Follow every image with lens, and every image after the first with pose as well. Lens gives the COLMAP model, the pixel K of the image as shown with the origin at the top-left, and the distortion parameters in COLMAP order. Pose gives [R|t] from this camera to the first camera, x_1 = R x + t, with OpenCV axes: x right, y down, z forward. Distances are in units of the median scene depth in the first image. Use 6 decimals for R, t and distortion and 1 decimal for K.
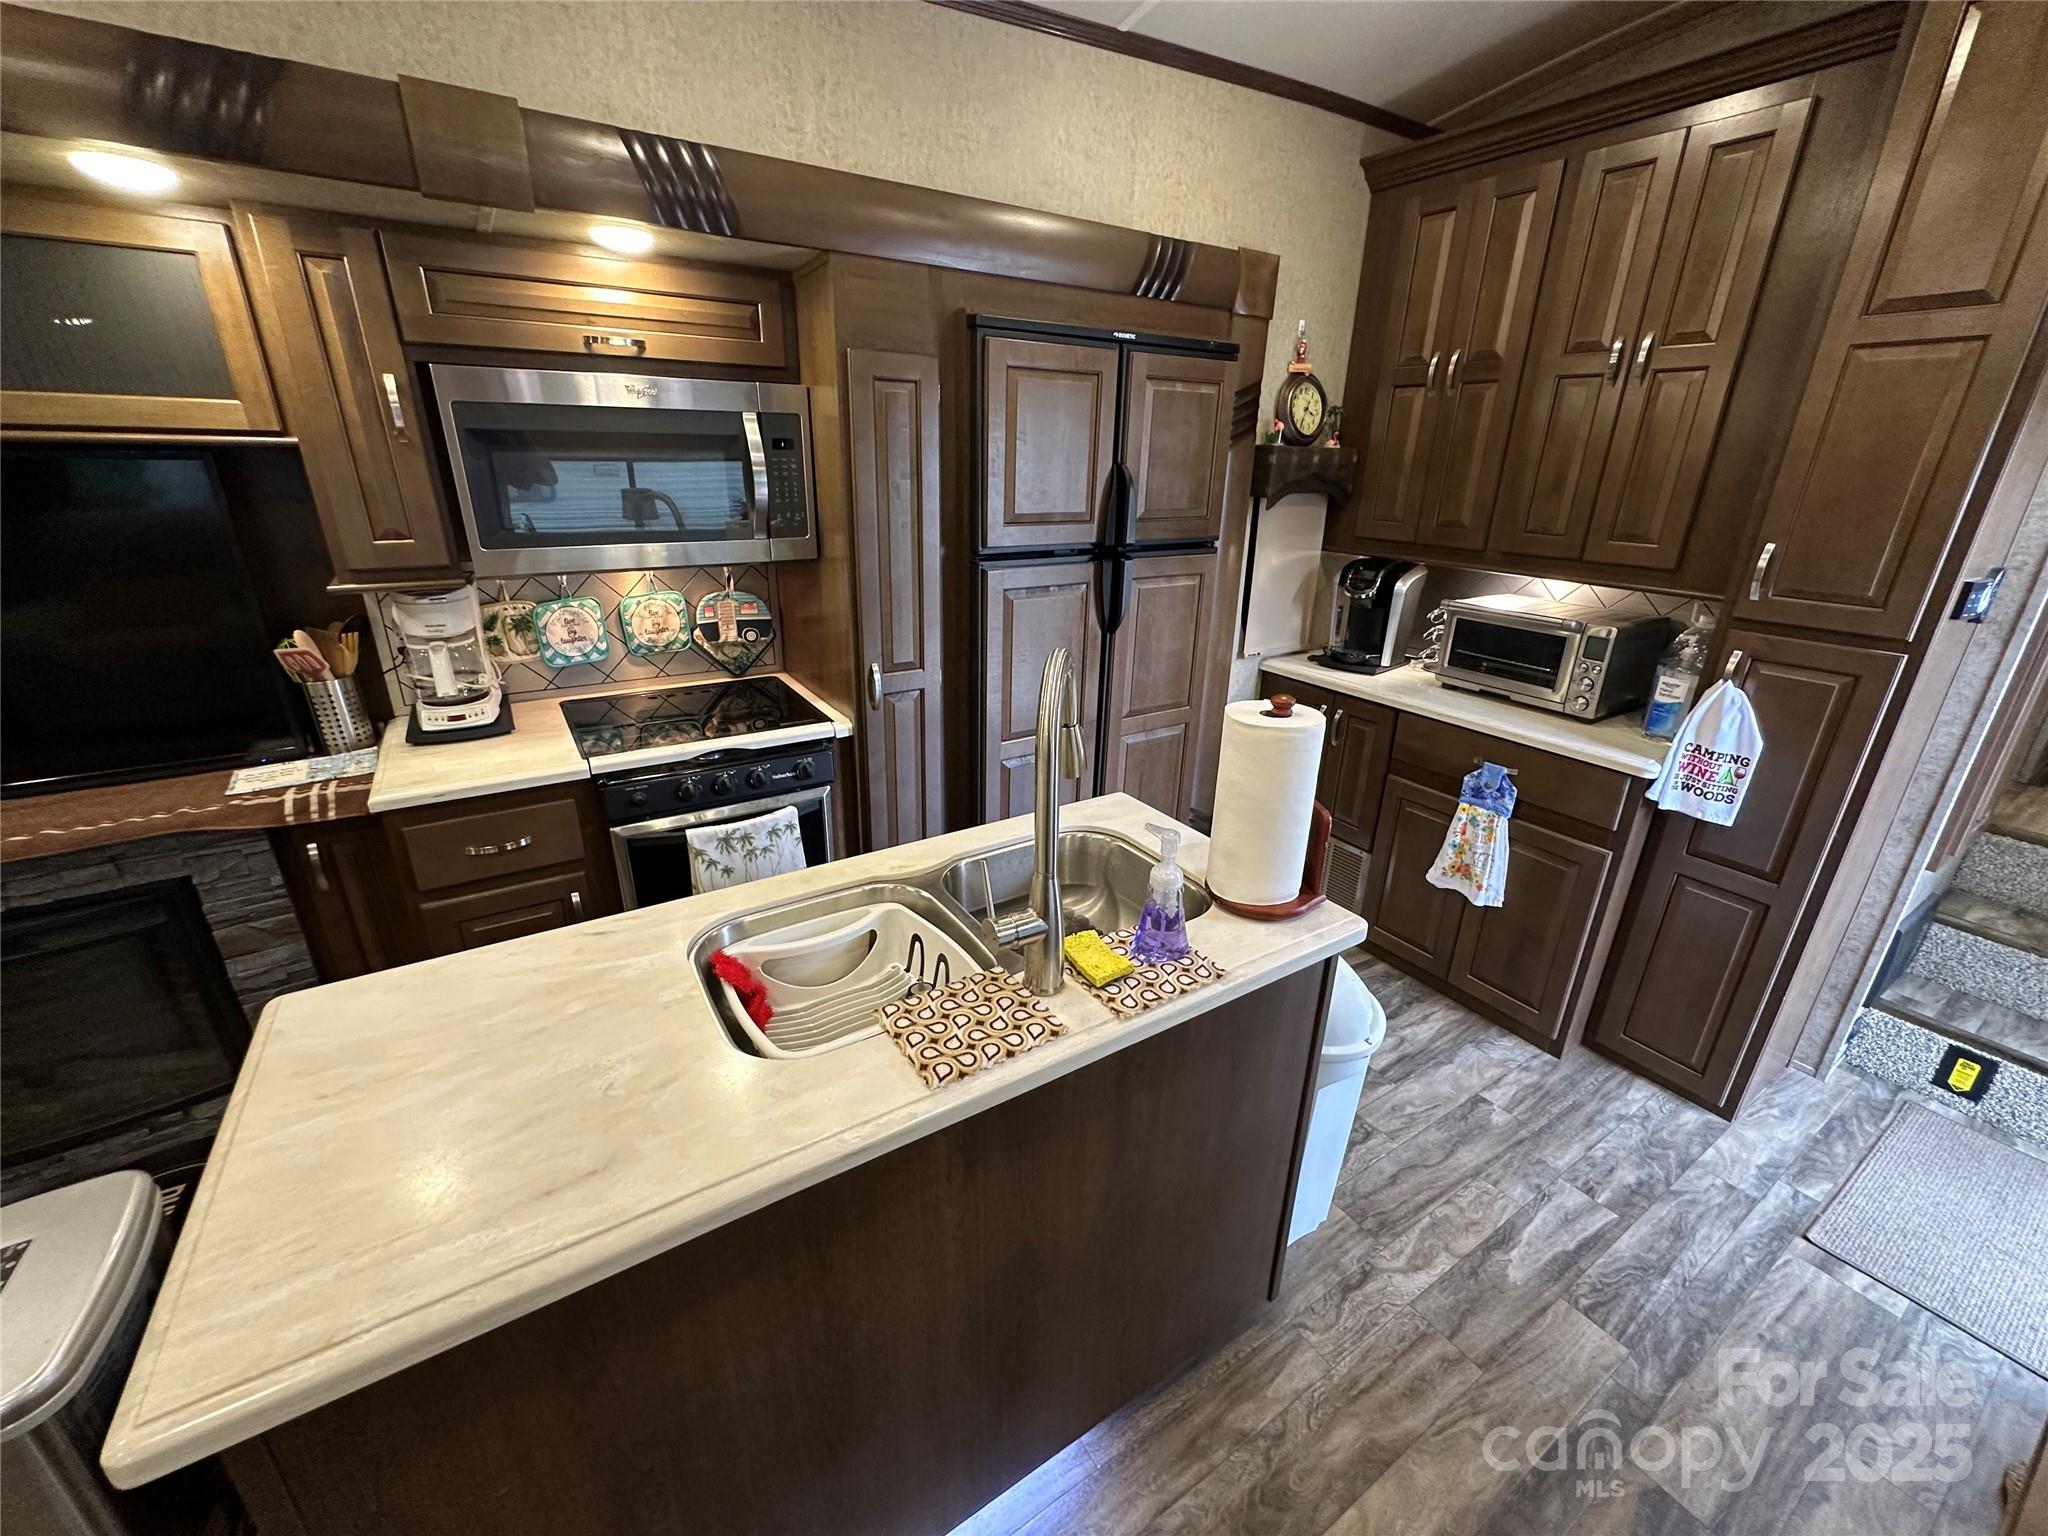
lens RADIAL K [[823.0, 0, 1032.5], [0, 823.0, 764.3], [0, 0, 1]] dist [-0.000539, 0.000185]
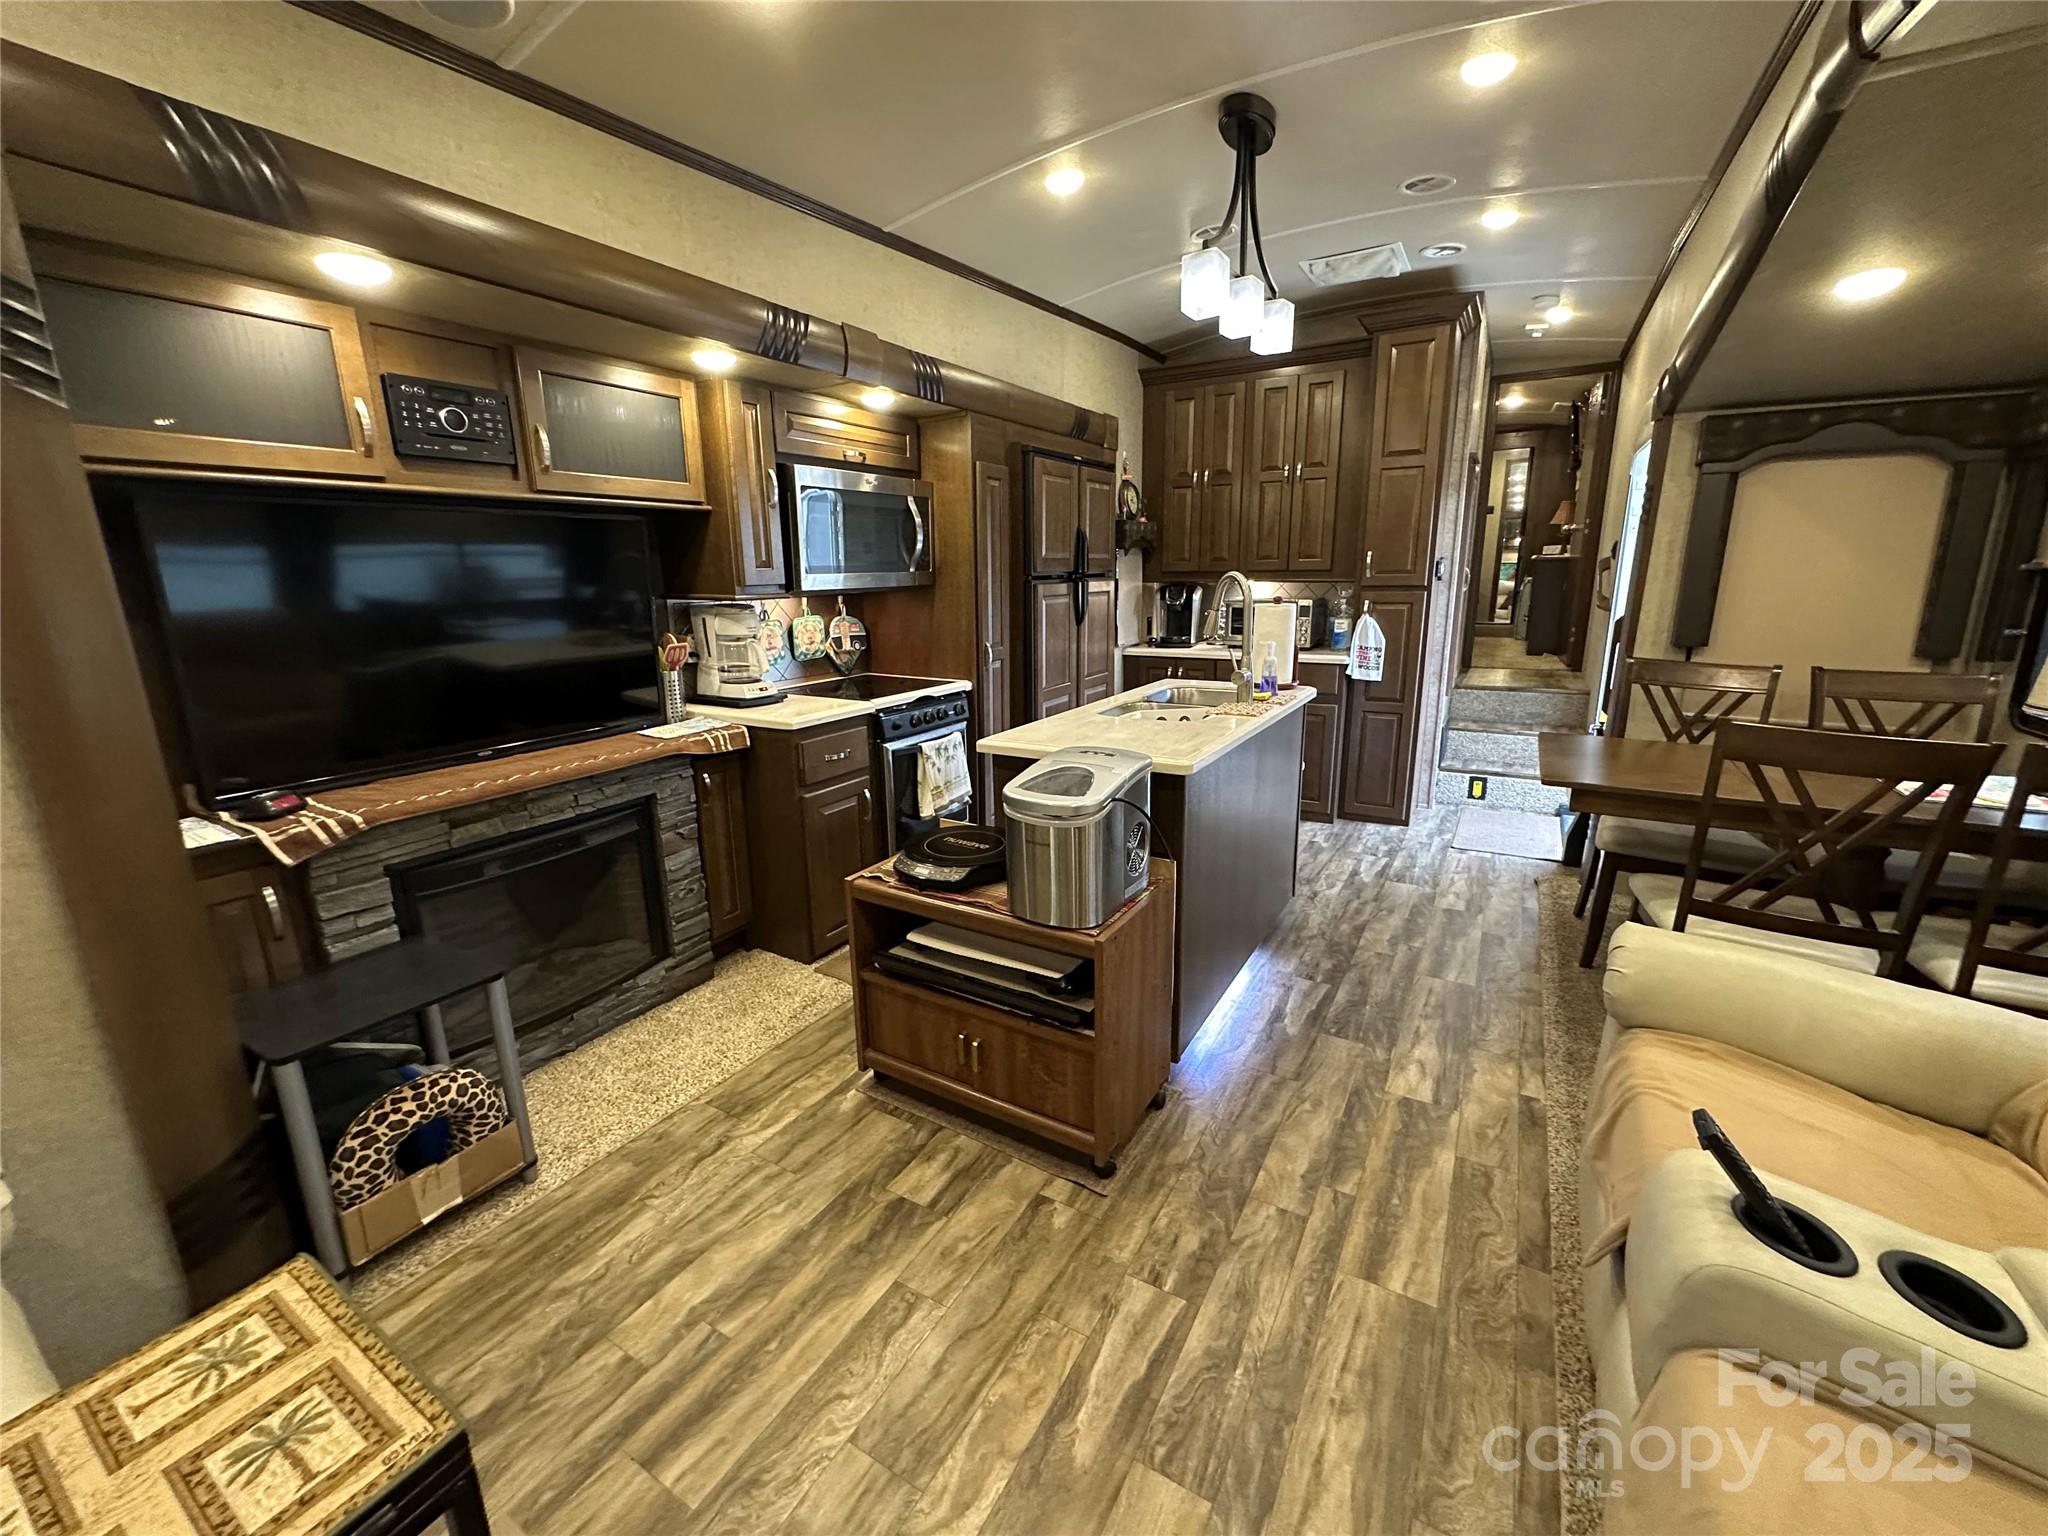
lens RADIAL K [[823.0, 0, 1032.5], [0, 823.0, 764.3], [0, 0, 1]] dist [-0.000539, 0.000185]
pose [[0.891328, -0.137714, 0.431937, -0.883619], [0.190724, 0.978240, -0.081680, 0.279420], [-0.411289, 0.155184, 0.898198, -0.501576]]
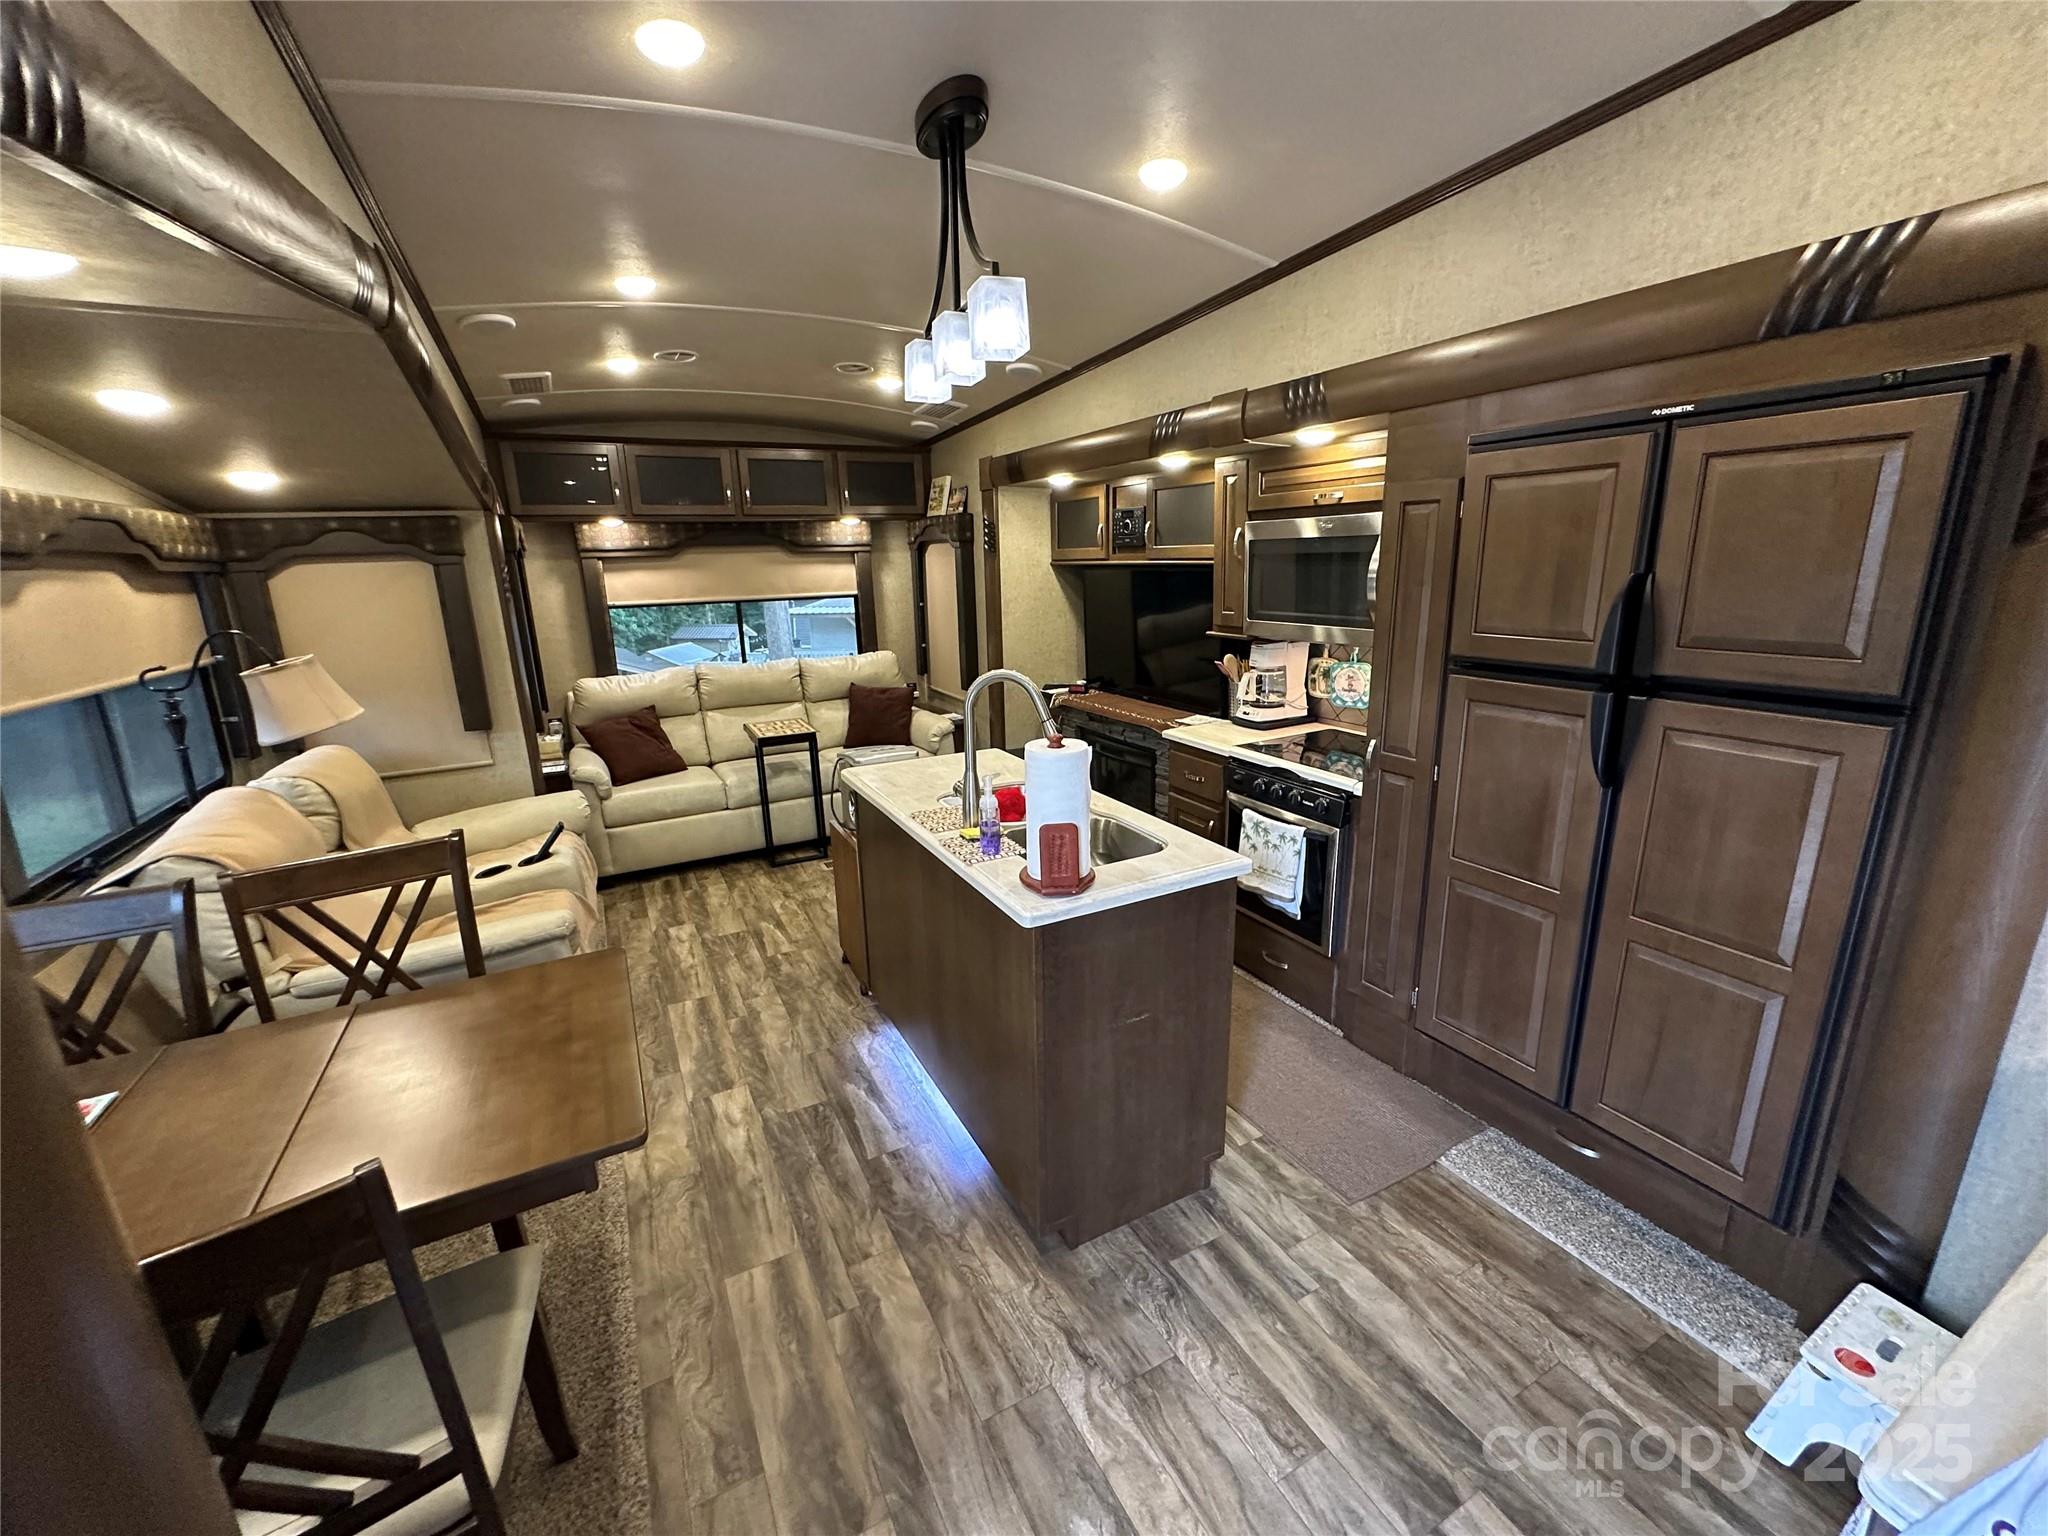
lens RADIAL K [[821.1, 0, 1024.0], [0, 821.1, 768.0], [0, 0, 1]] dist [-0.001449, -0.000046]
pose [[-0.086979, 0.232611, -0.968673, 1.007290], [-0.330894, 0.910407, 0.248331, -0.216182], [0.939651, 0.342127, -0.002217, 0.569595]]
